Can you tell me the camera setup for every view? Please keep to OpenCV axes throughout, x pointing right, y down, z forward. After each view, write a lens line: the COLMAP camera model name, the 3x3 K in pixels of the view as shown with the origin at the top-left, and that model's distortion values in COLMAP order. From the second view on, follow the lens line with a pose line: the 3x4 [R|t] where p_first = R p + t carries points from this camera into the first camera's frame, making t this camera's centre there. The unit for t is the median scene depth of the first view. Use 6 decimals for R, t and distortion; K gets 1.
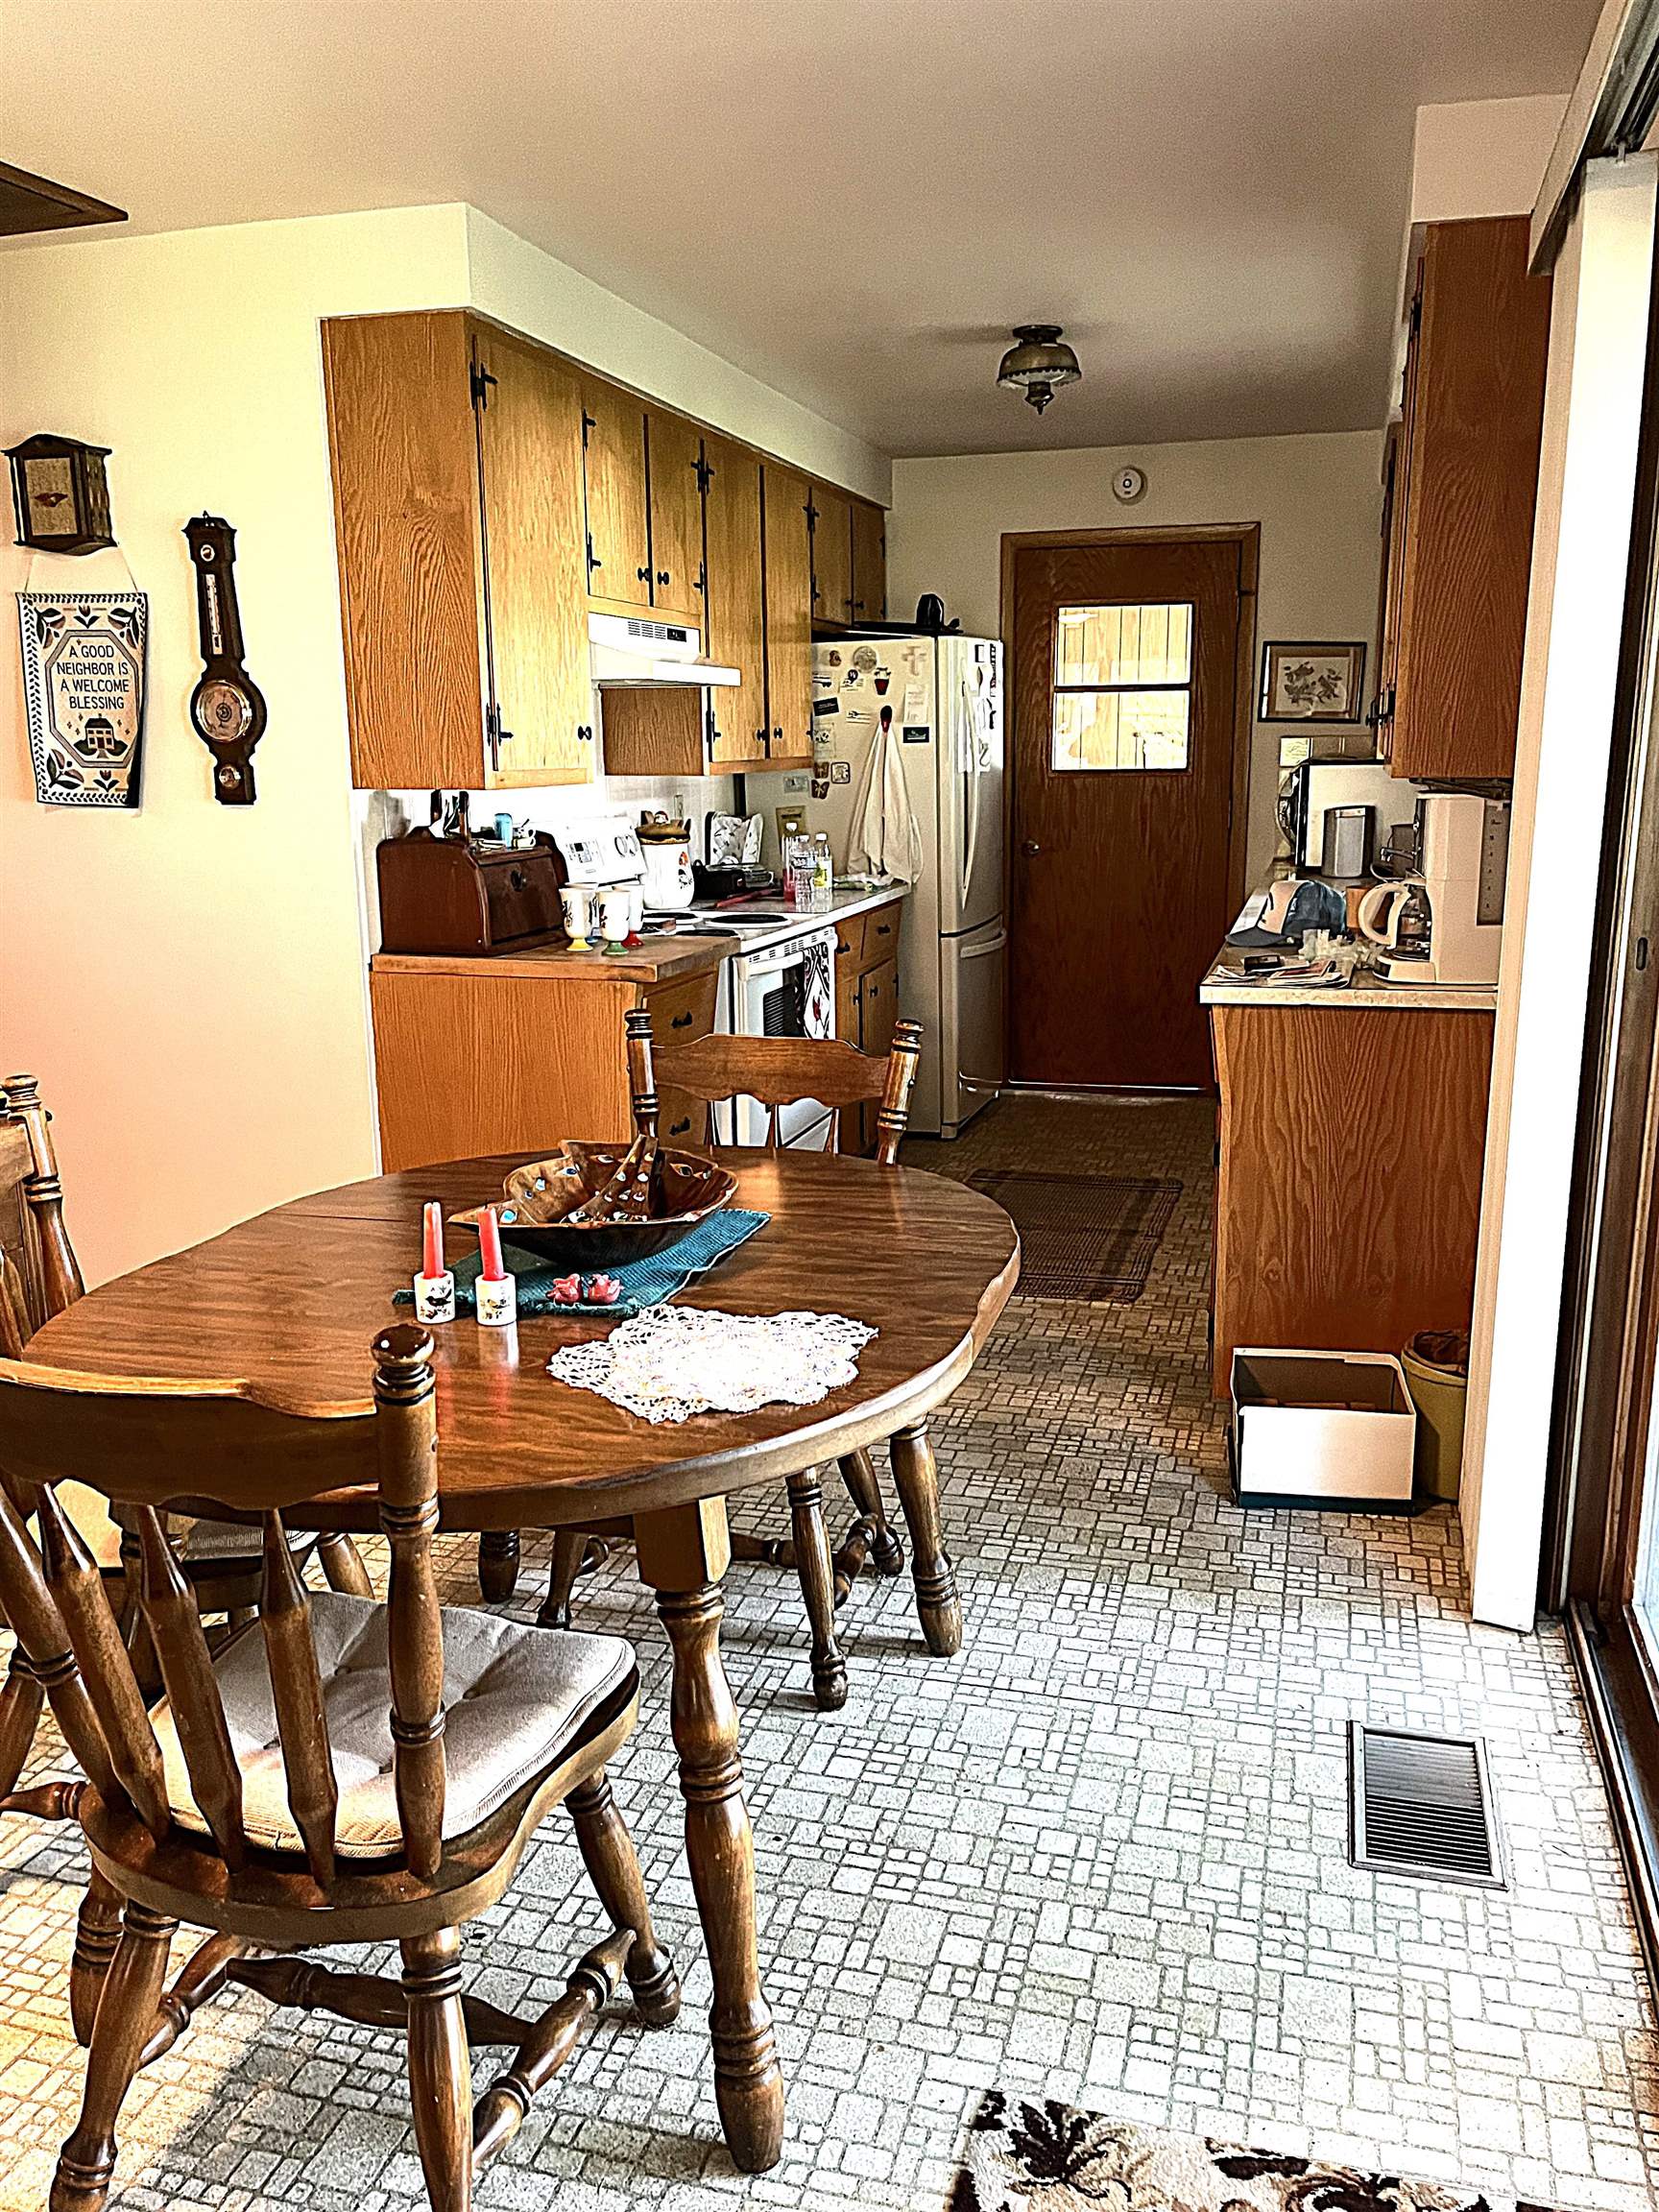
lens RADIAL K [[1715.3, 0, 844.2], [0, 1715.3, 1115.0], [0, 0, 1]] dist [0.047417, -0.061511]
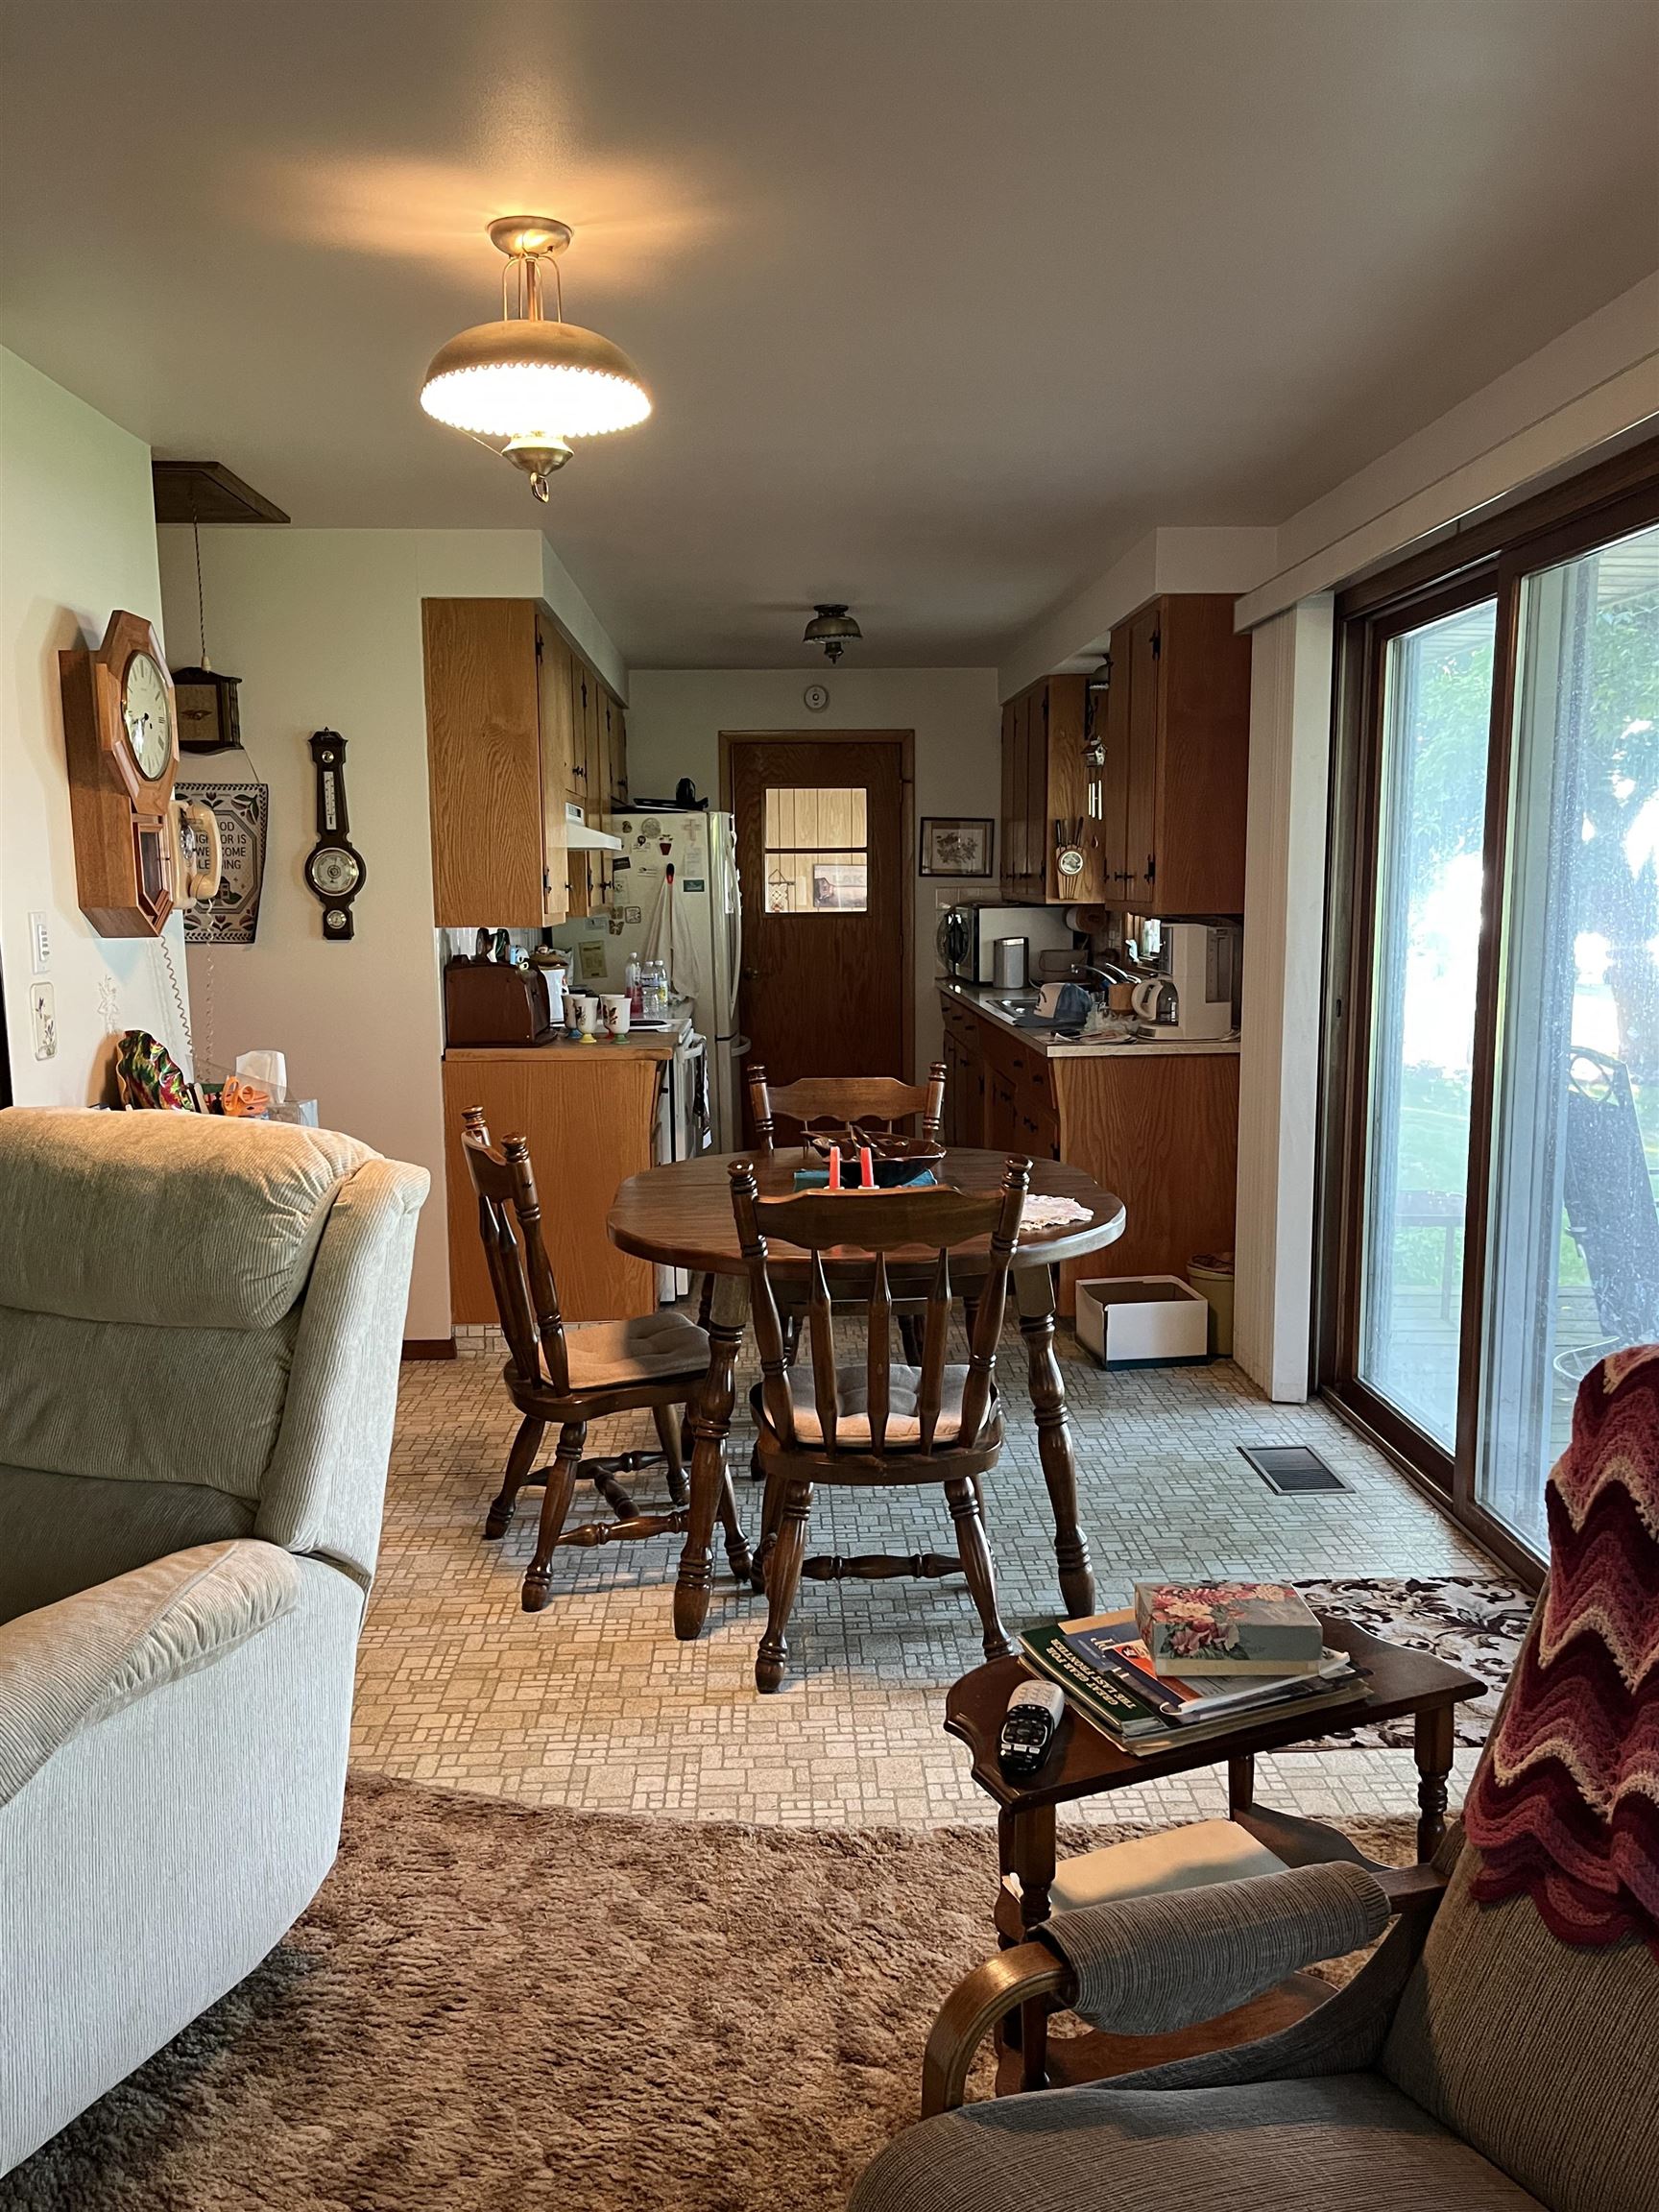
lens RADIAL K [[1713.0, 0, 829.5], [0, 1713.0, 1106.0], [0, 0, 1]] dist [0.054050, -0.066009]
pose [[0.951147, -0.040378, 0.306087, -0.401411], [0.066920, 0.994805, -0.076719, 0.074411], [-0.301399, 0.093454, 0.948907, -0.360956]]
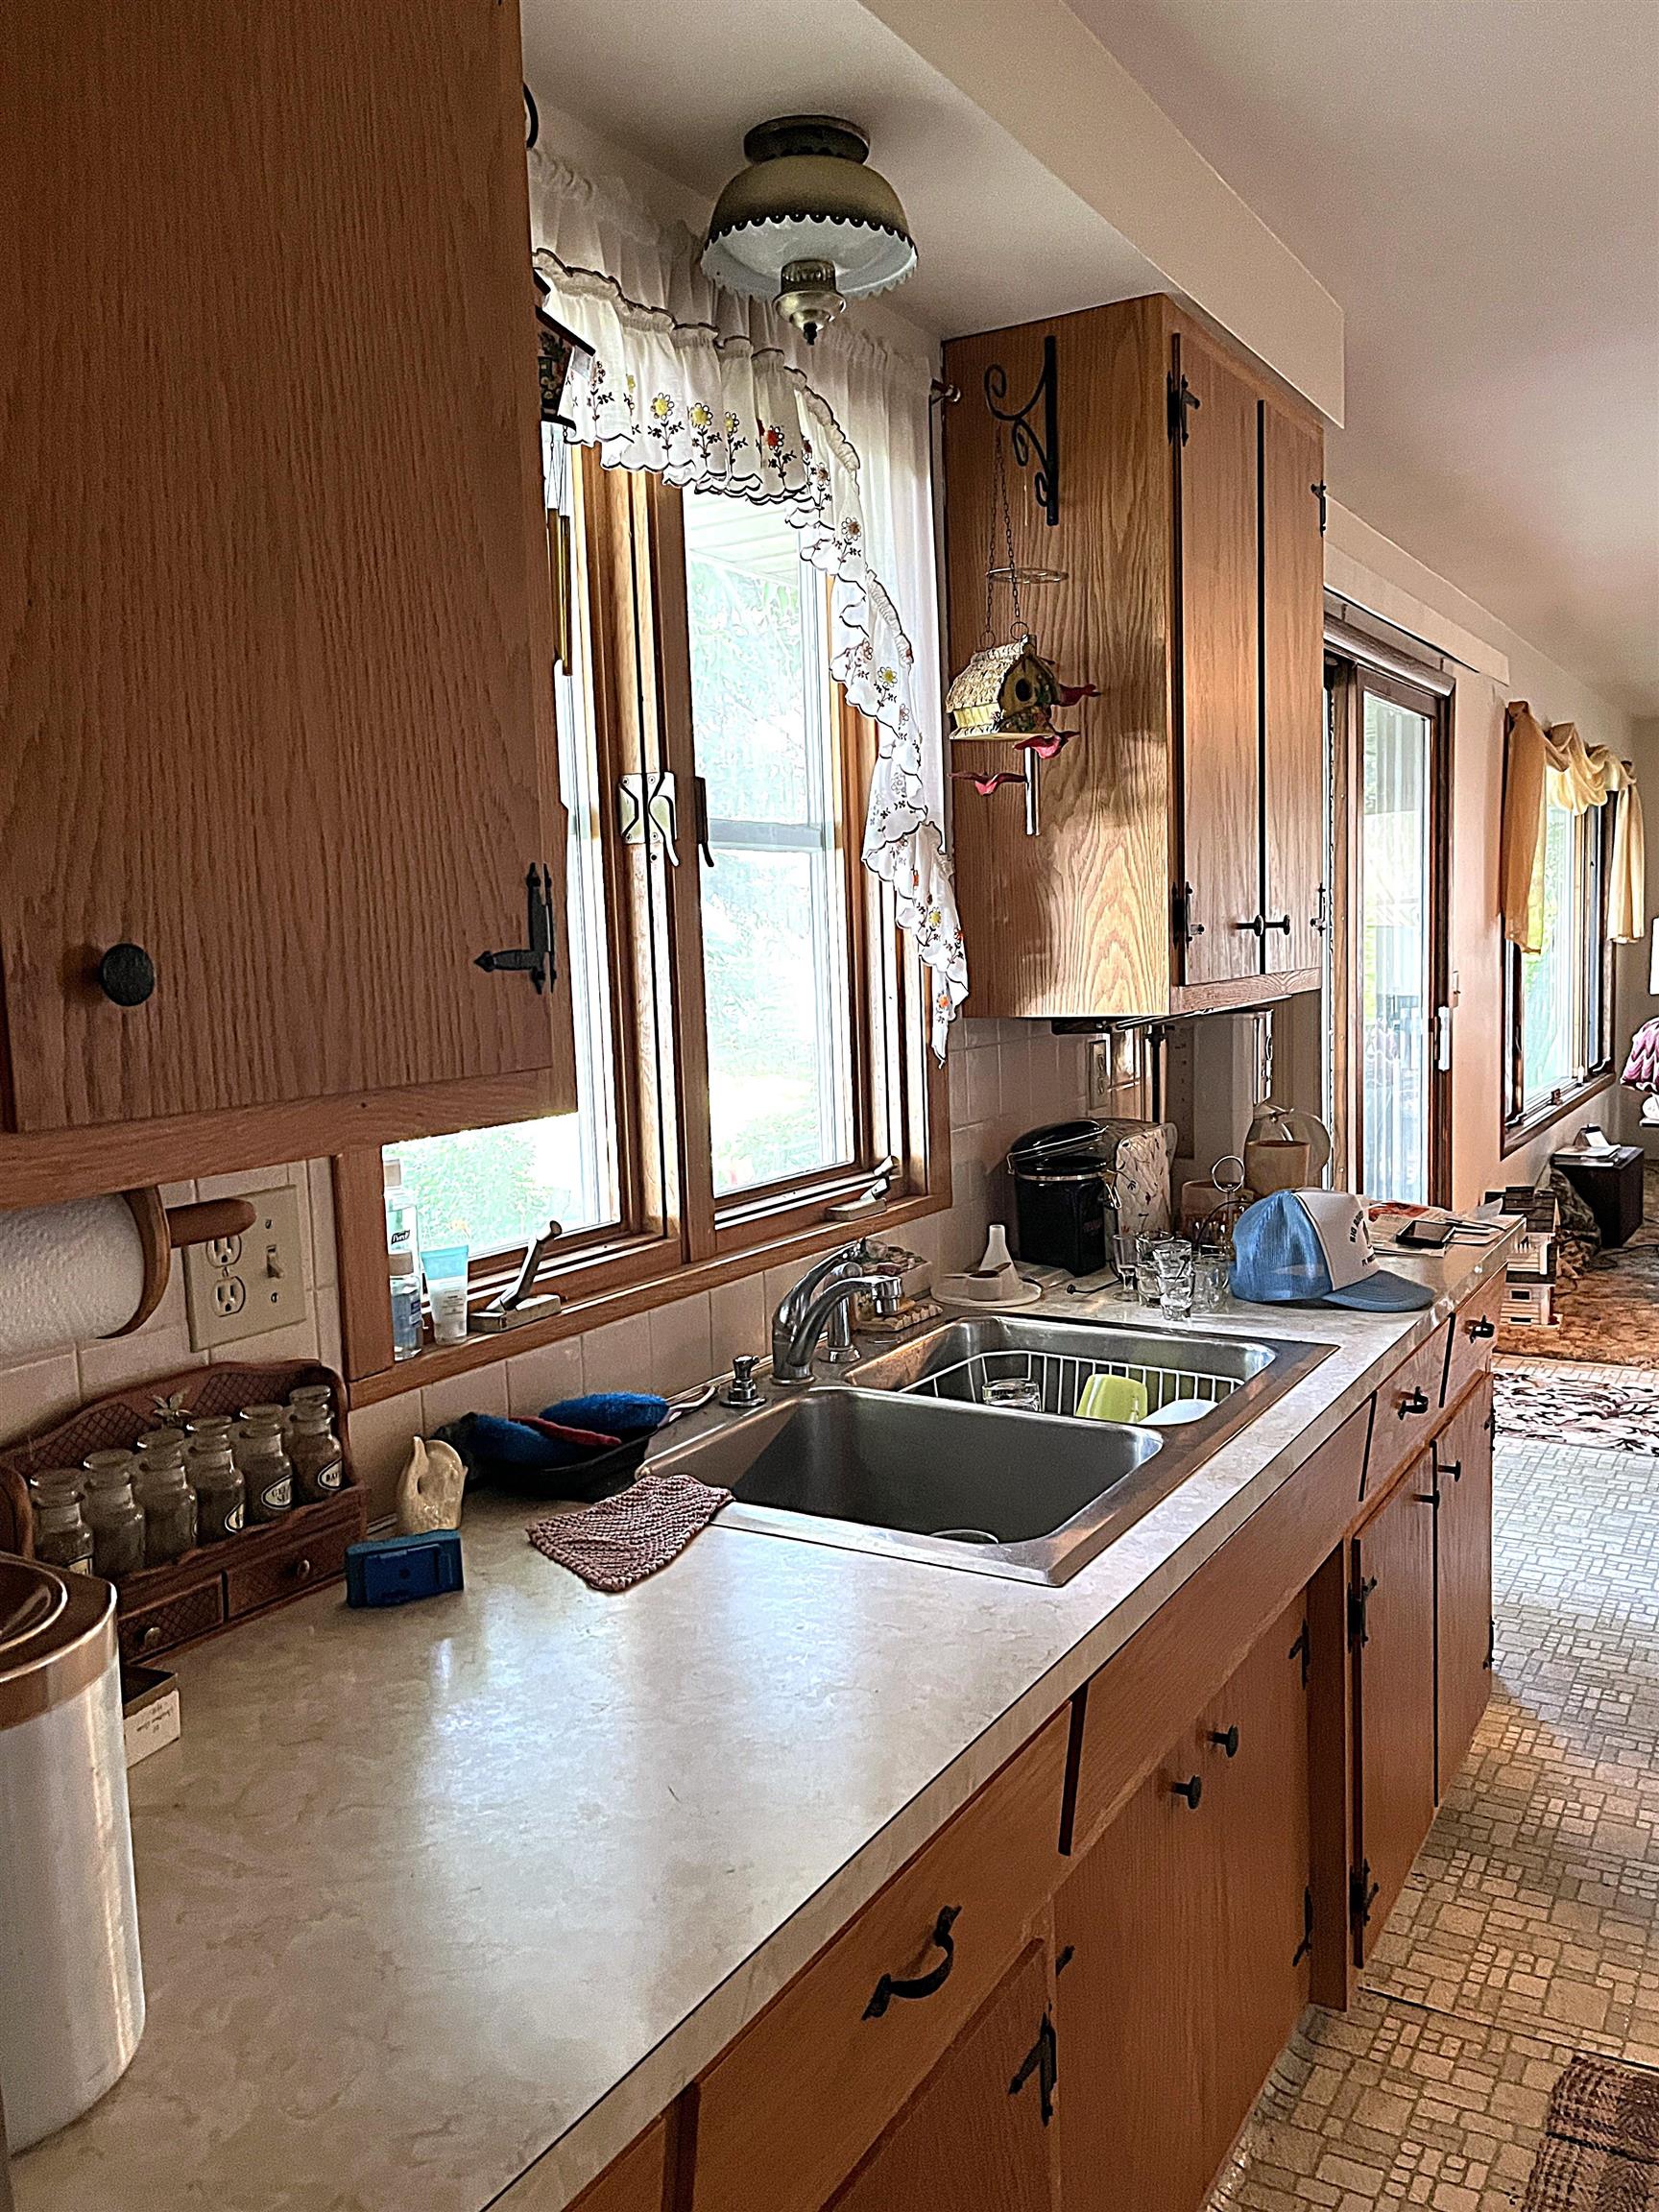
lens RADIAL K [[1715.3, 0, 844.2], [0, 1715.3, 1115.0], [0, 0, 1]] dist [0.047417, -0.061511]
pose [[-0.967480, 0.011584, 0.252684, 0.280468], [0.093562, 0.944491, 0.314933, -0.377588], [-0.235009, 0.328333, -0.914860, 1.631190]]
